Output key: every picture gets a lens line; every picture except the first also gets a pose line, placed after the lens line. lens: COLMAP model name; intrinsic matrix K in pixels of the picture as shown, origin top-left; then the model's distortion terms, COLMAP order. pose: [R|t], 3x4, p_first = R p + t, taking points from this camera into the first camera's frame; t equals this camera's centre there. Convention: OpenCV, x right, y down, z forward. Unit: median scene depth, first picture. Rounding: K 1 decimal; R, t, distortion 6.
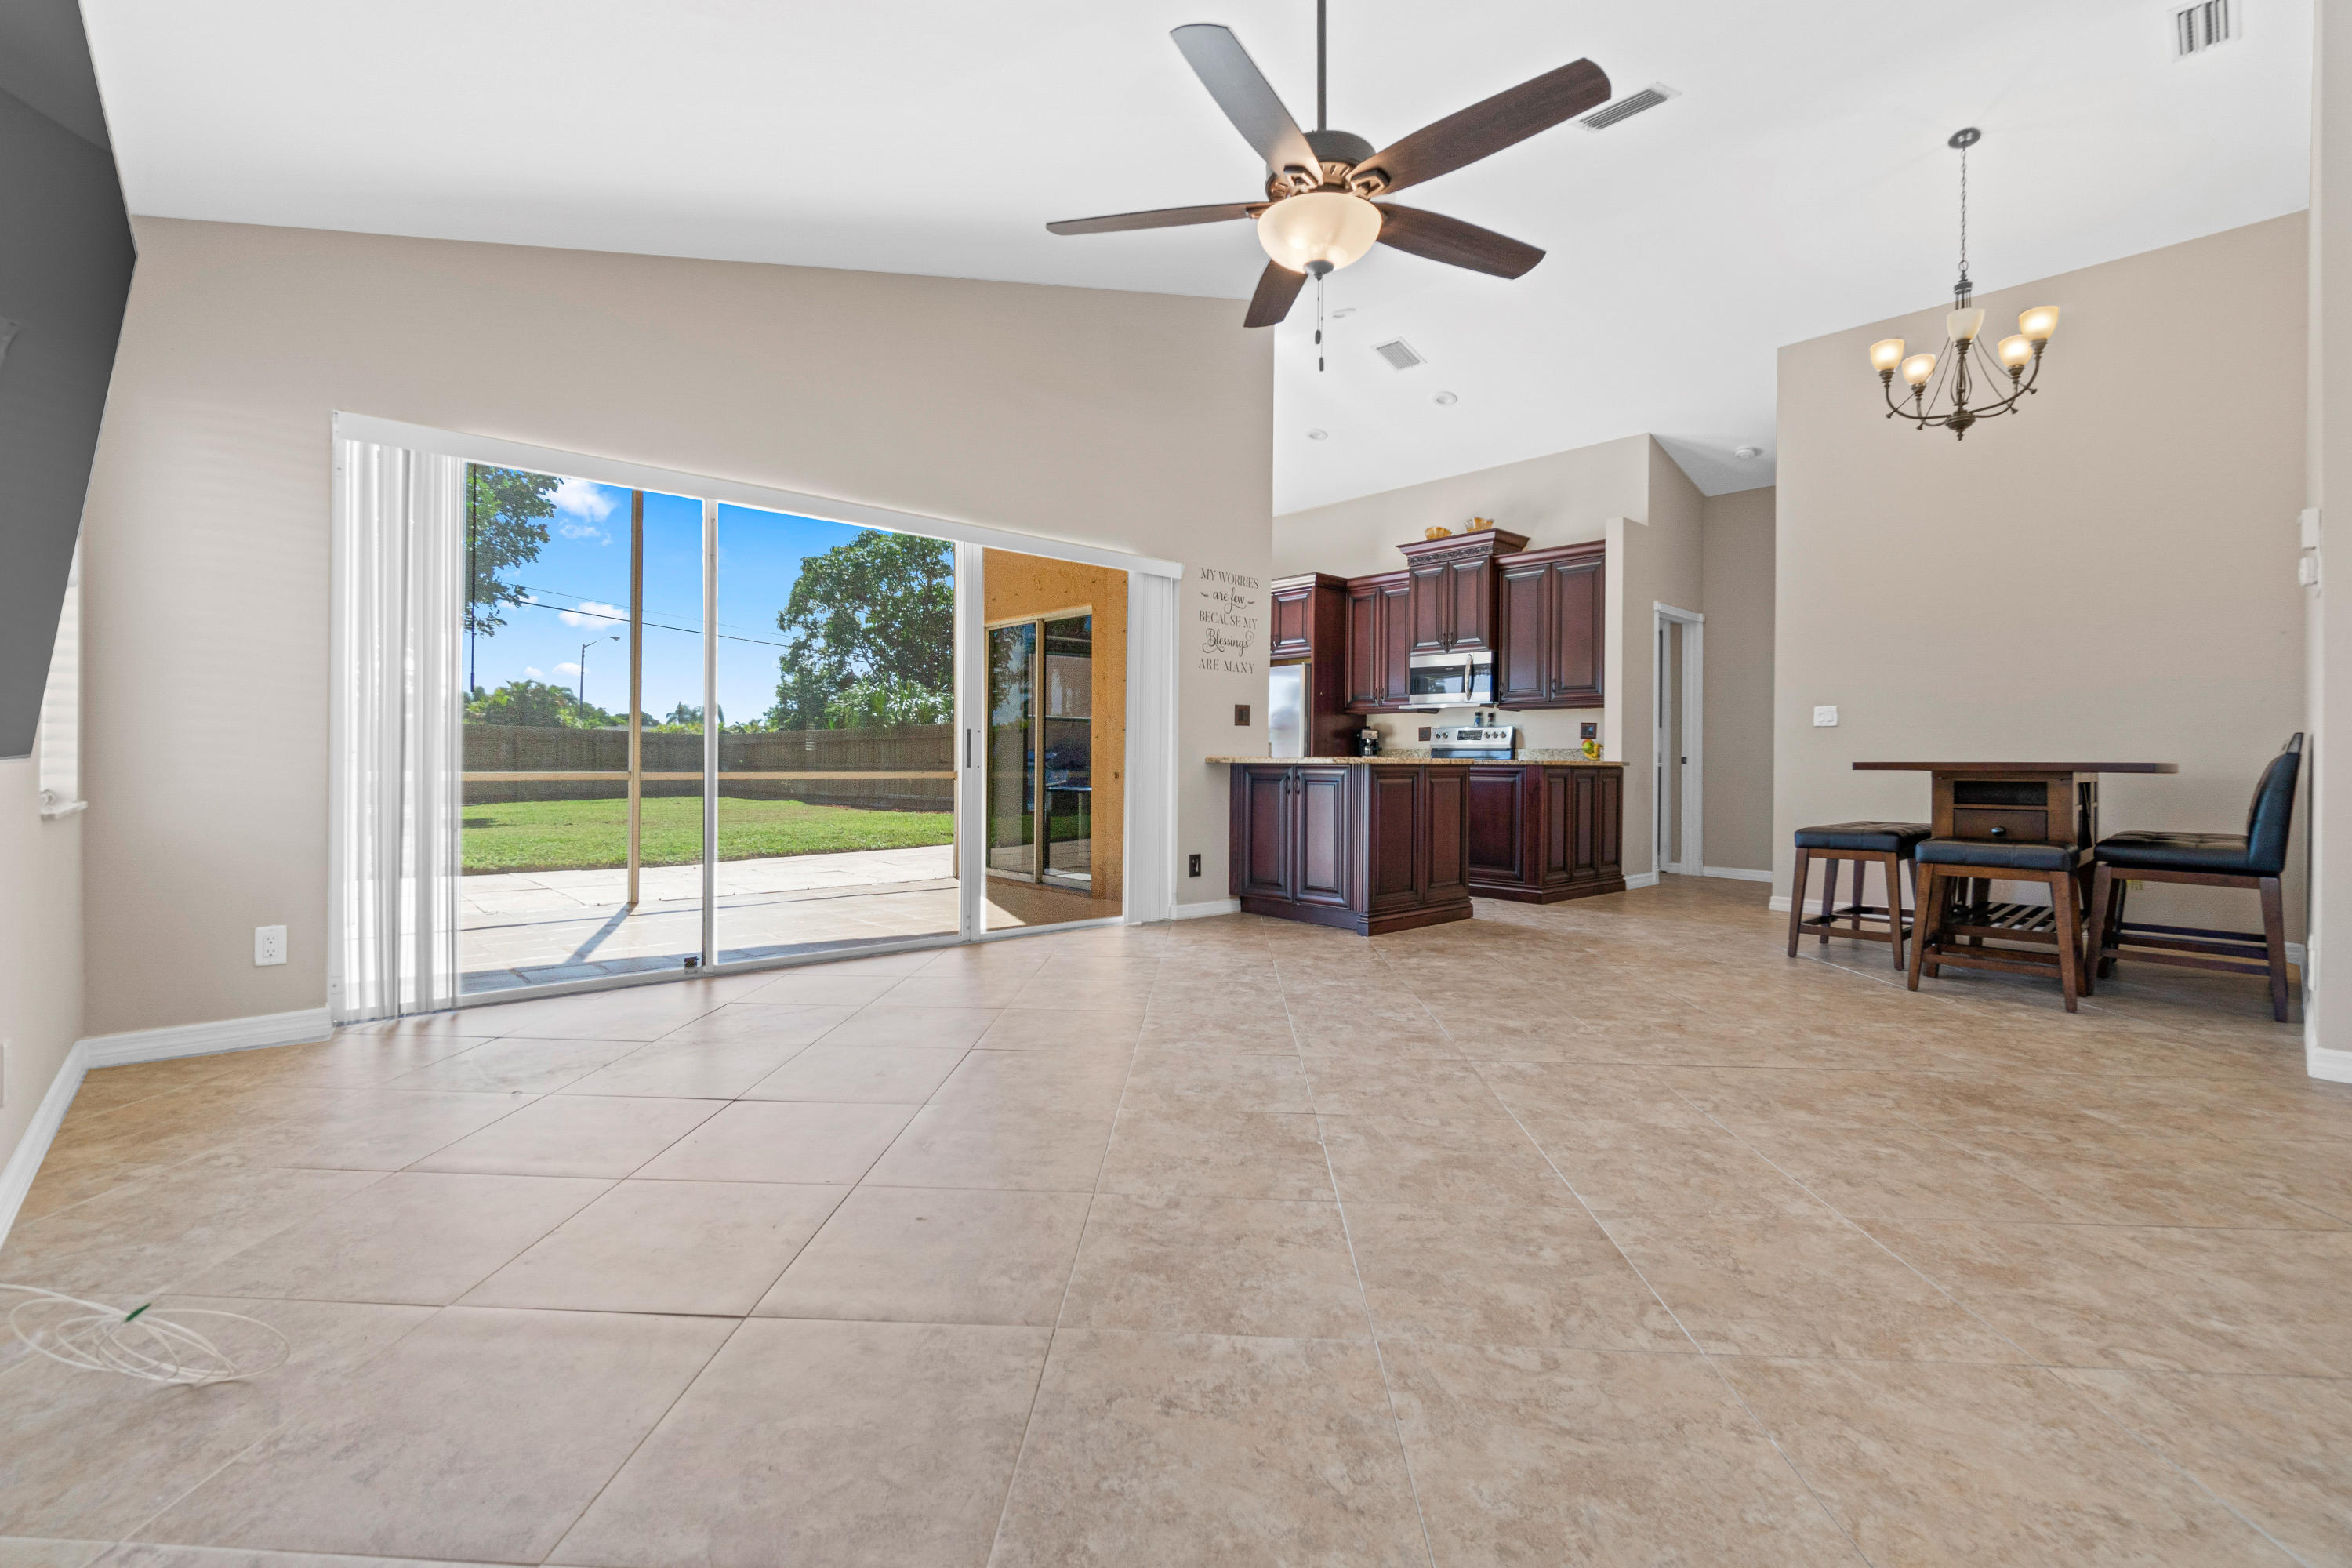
lens RADIAL K [[1017.7, 0, 1172.6], [0, 1017.7, 765.4], [0, 0, 1]] dist [-0.003068, 0.000889]
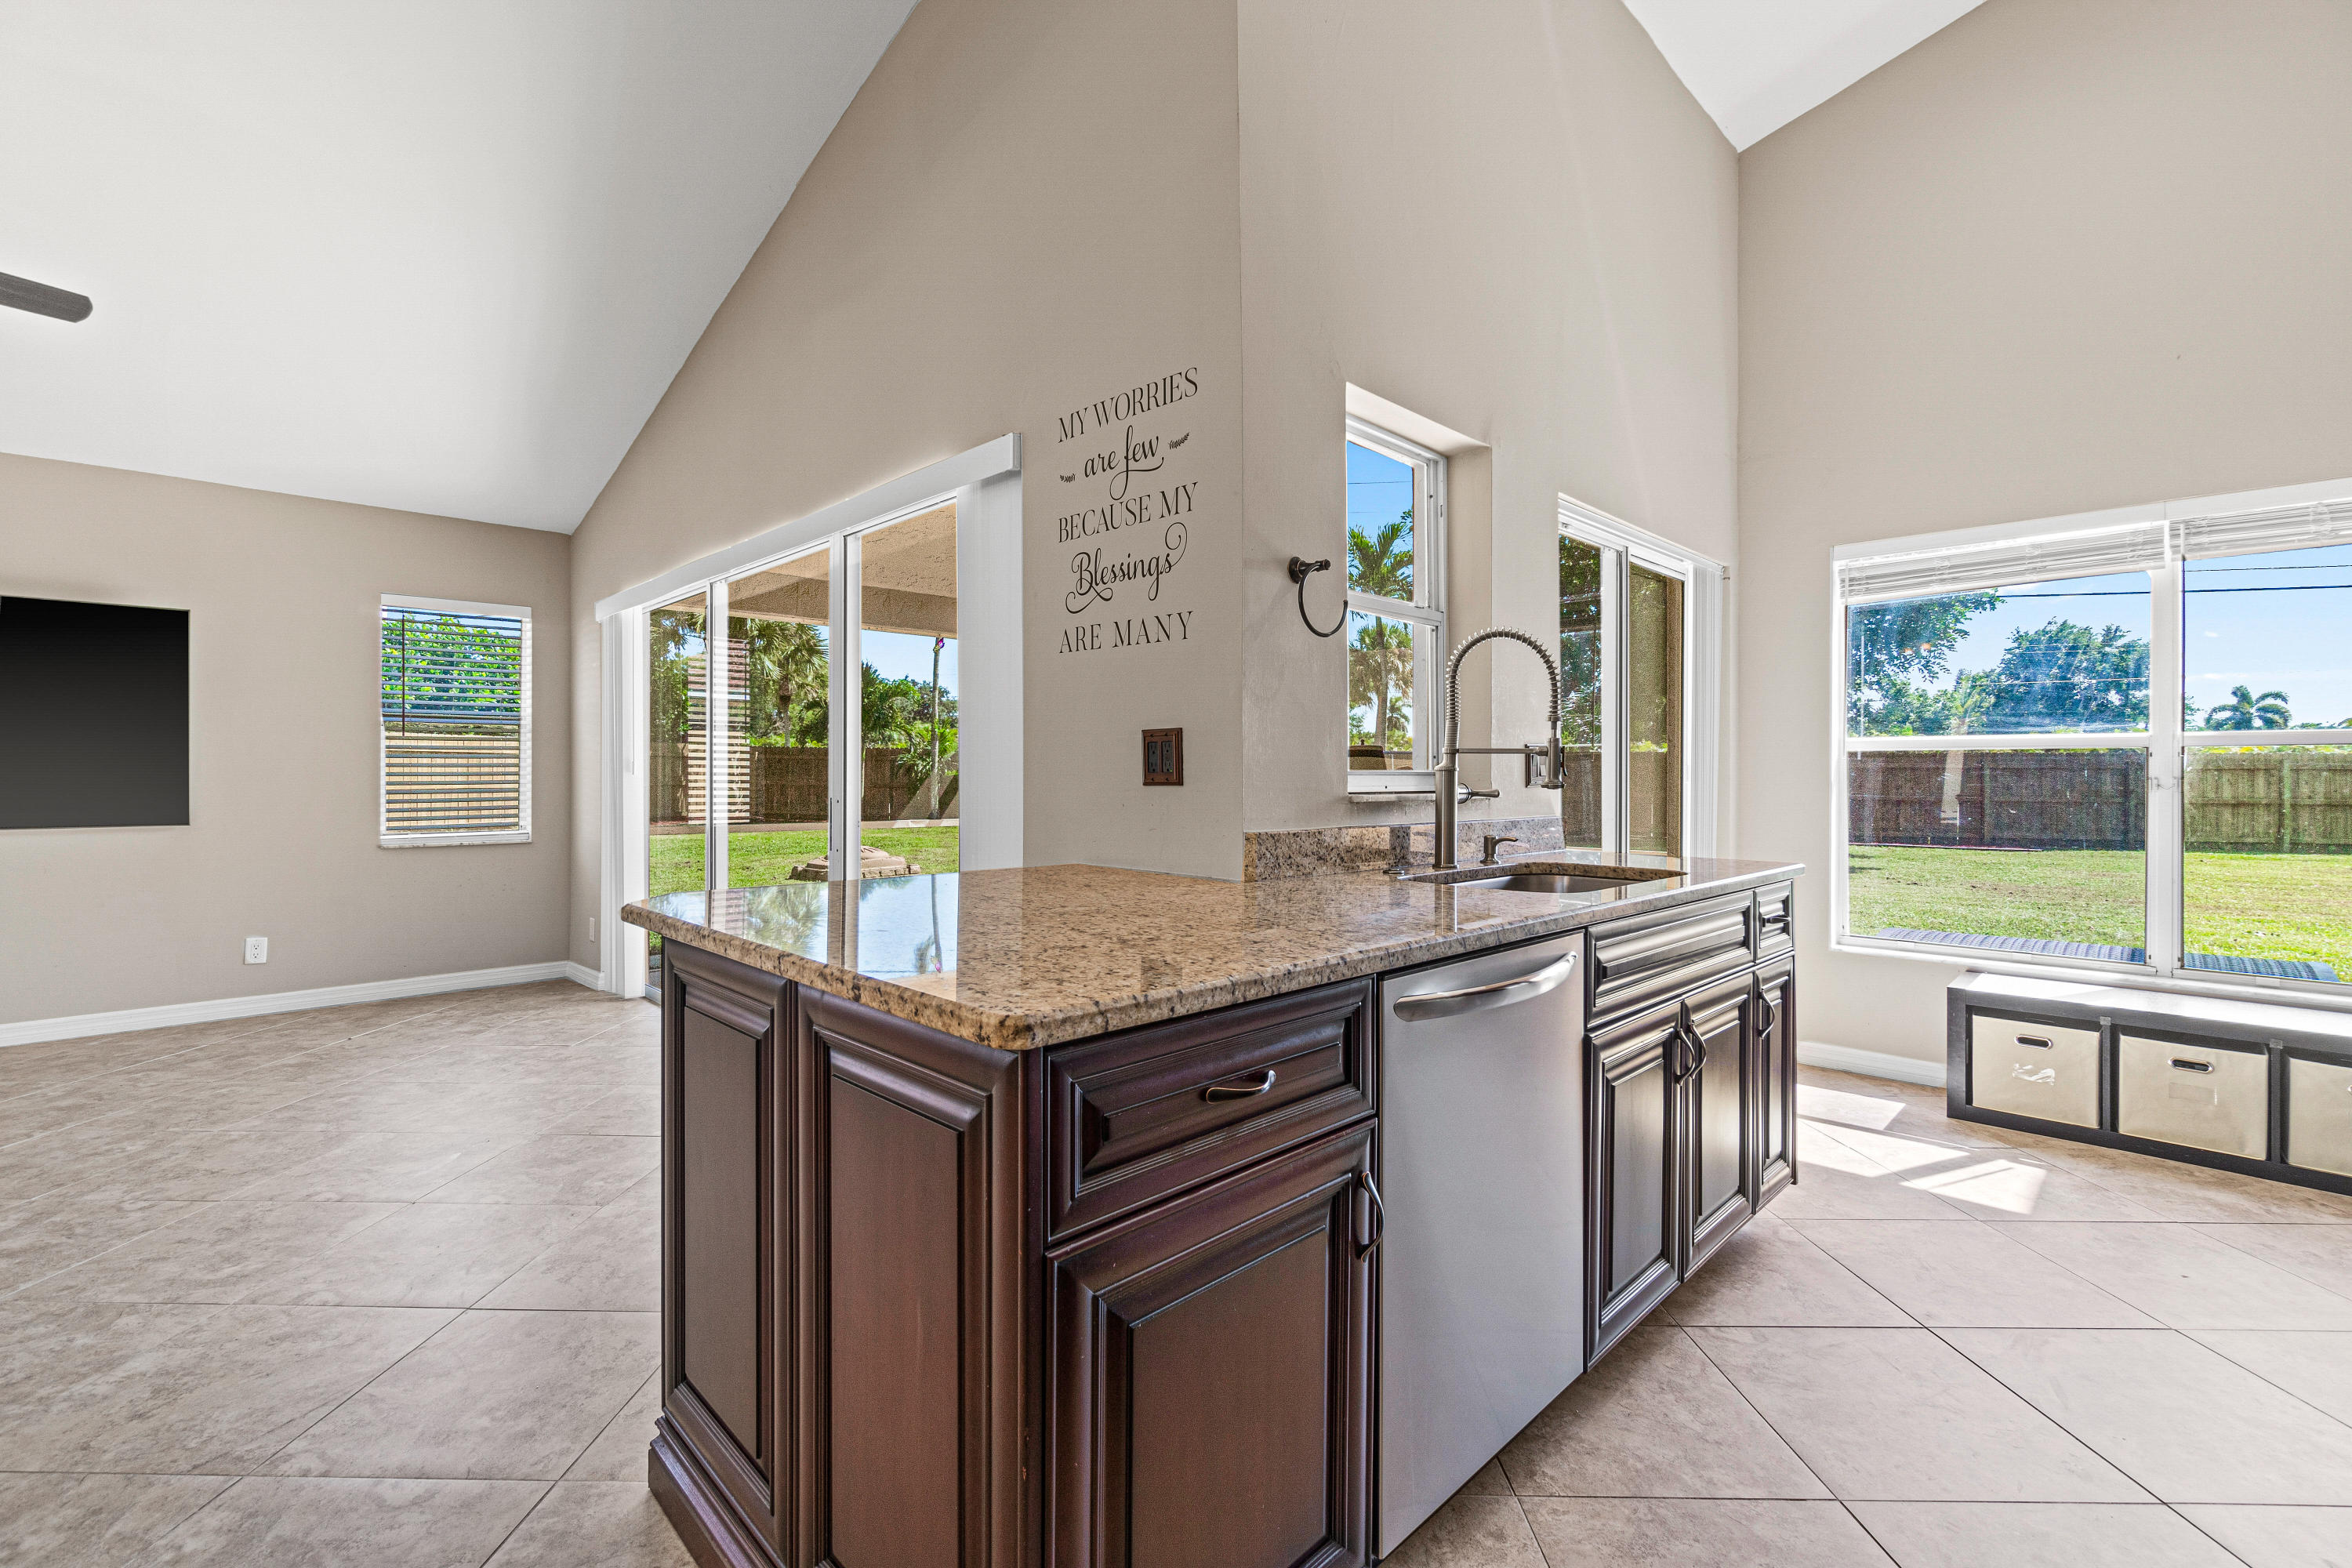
lens RADIAL K [[1017.7, 0, 1179.4], [0, 1017.7, 778.8], [0, 0, 1]] dist [-0.003068, 0.000889]
pose [[0.041175, -0.002279, -0.999149, 0.314349], [-0.008202, 0.999963, -0.002619, -0.029346], [0.999118, 0.008303, 0.041154, 0.713725]]
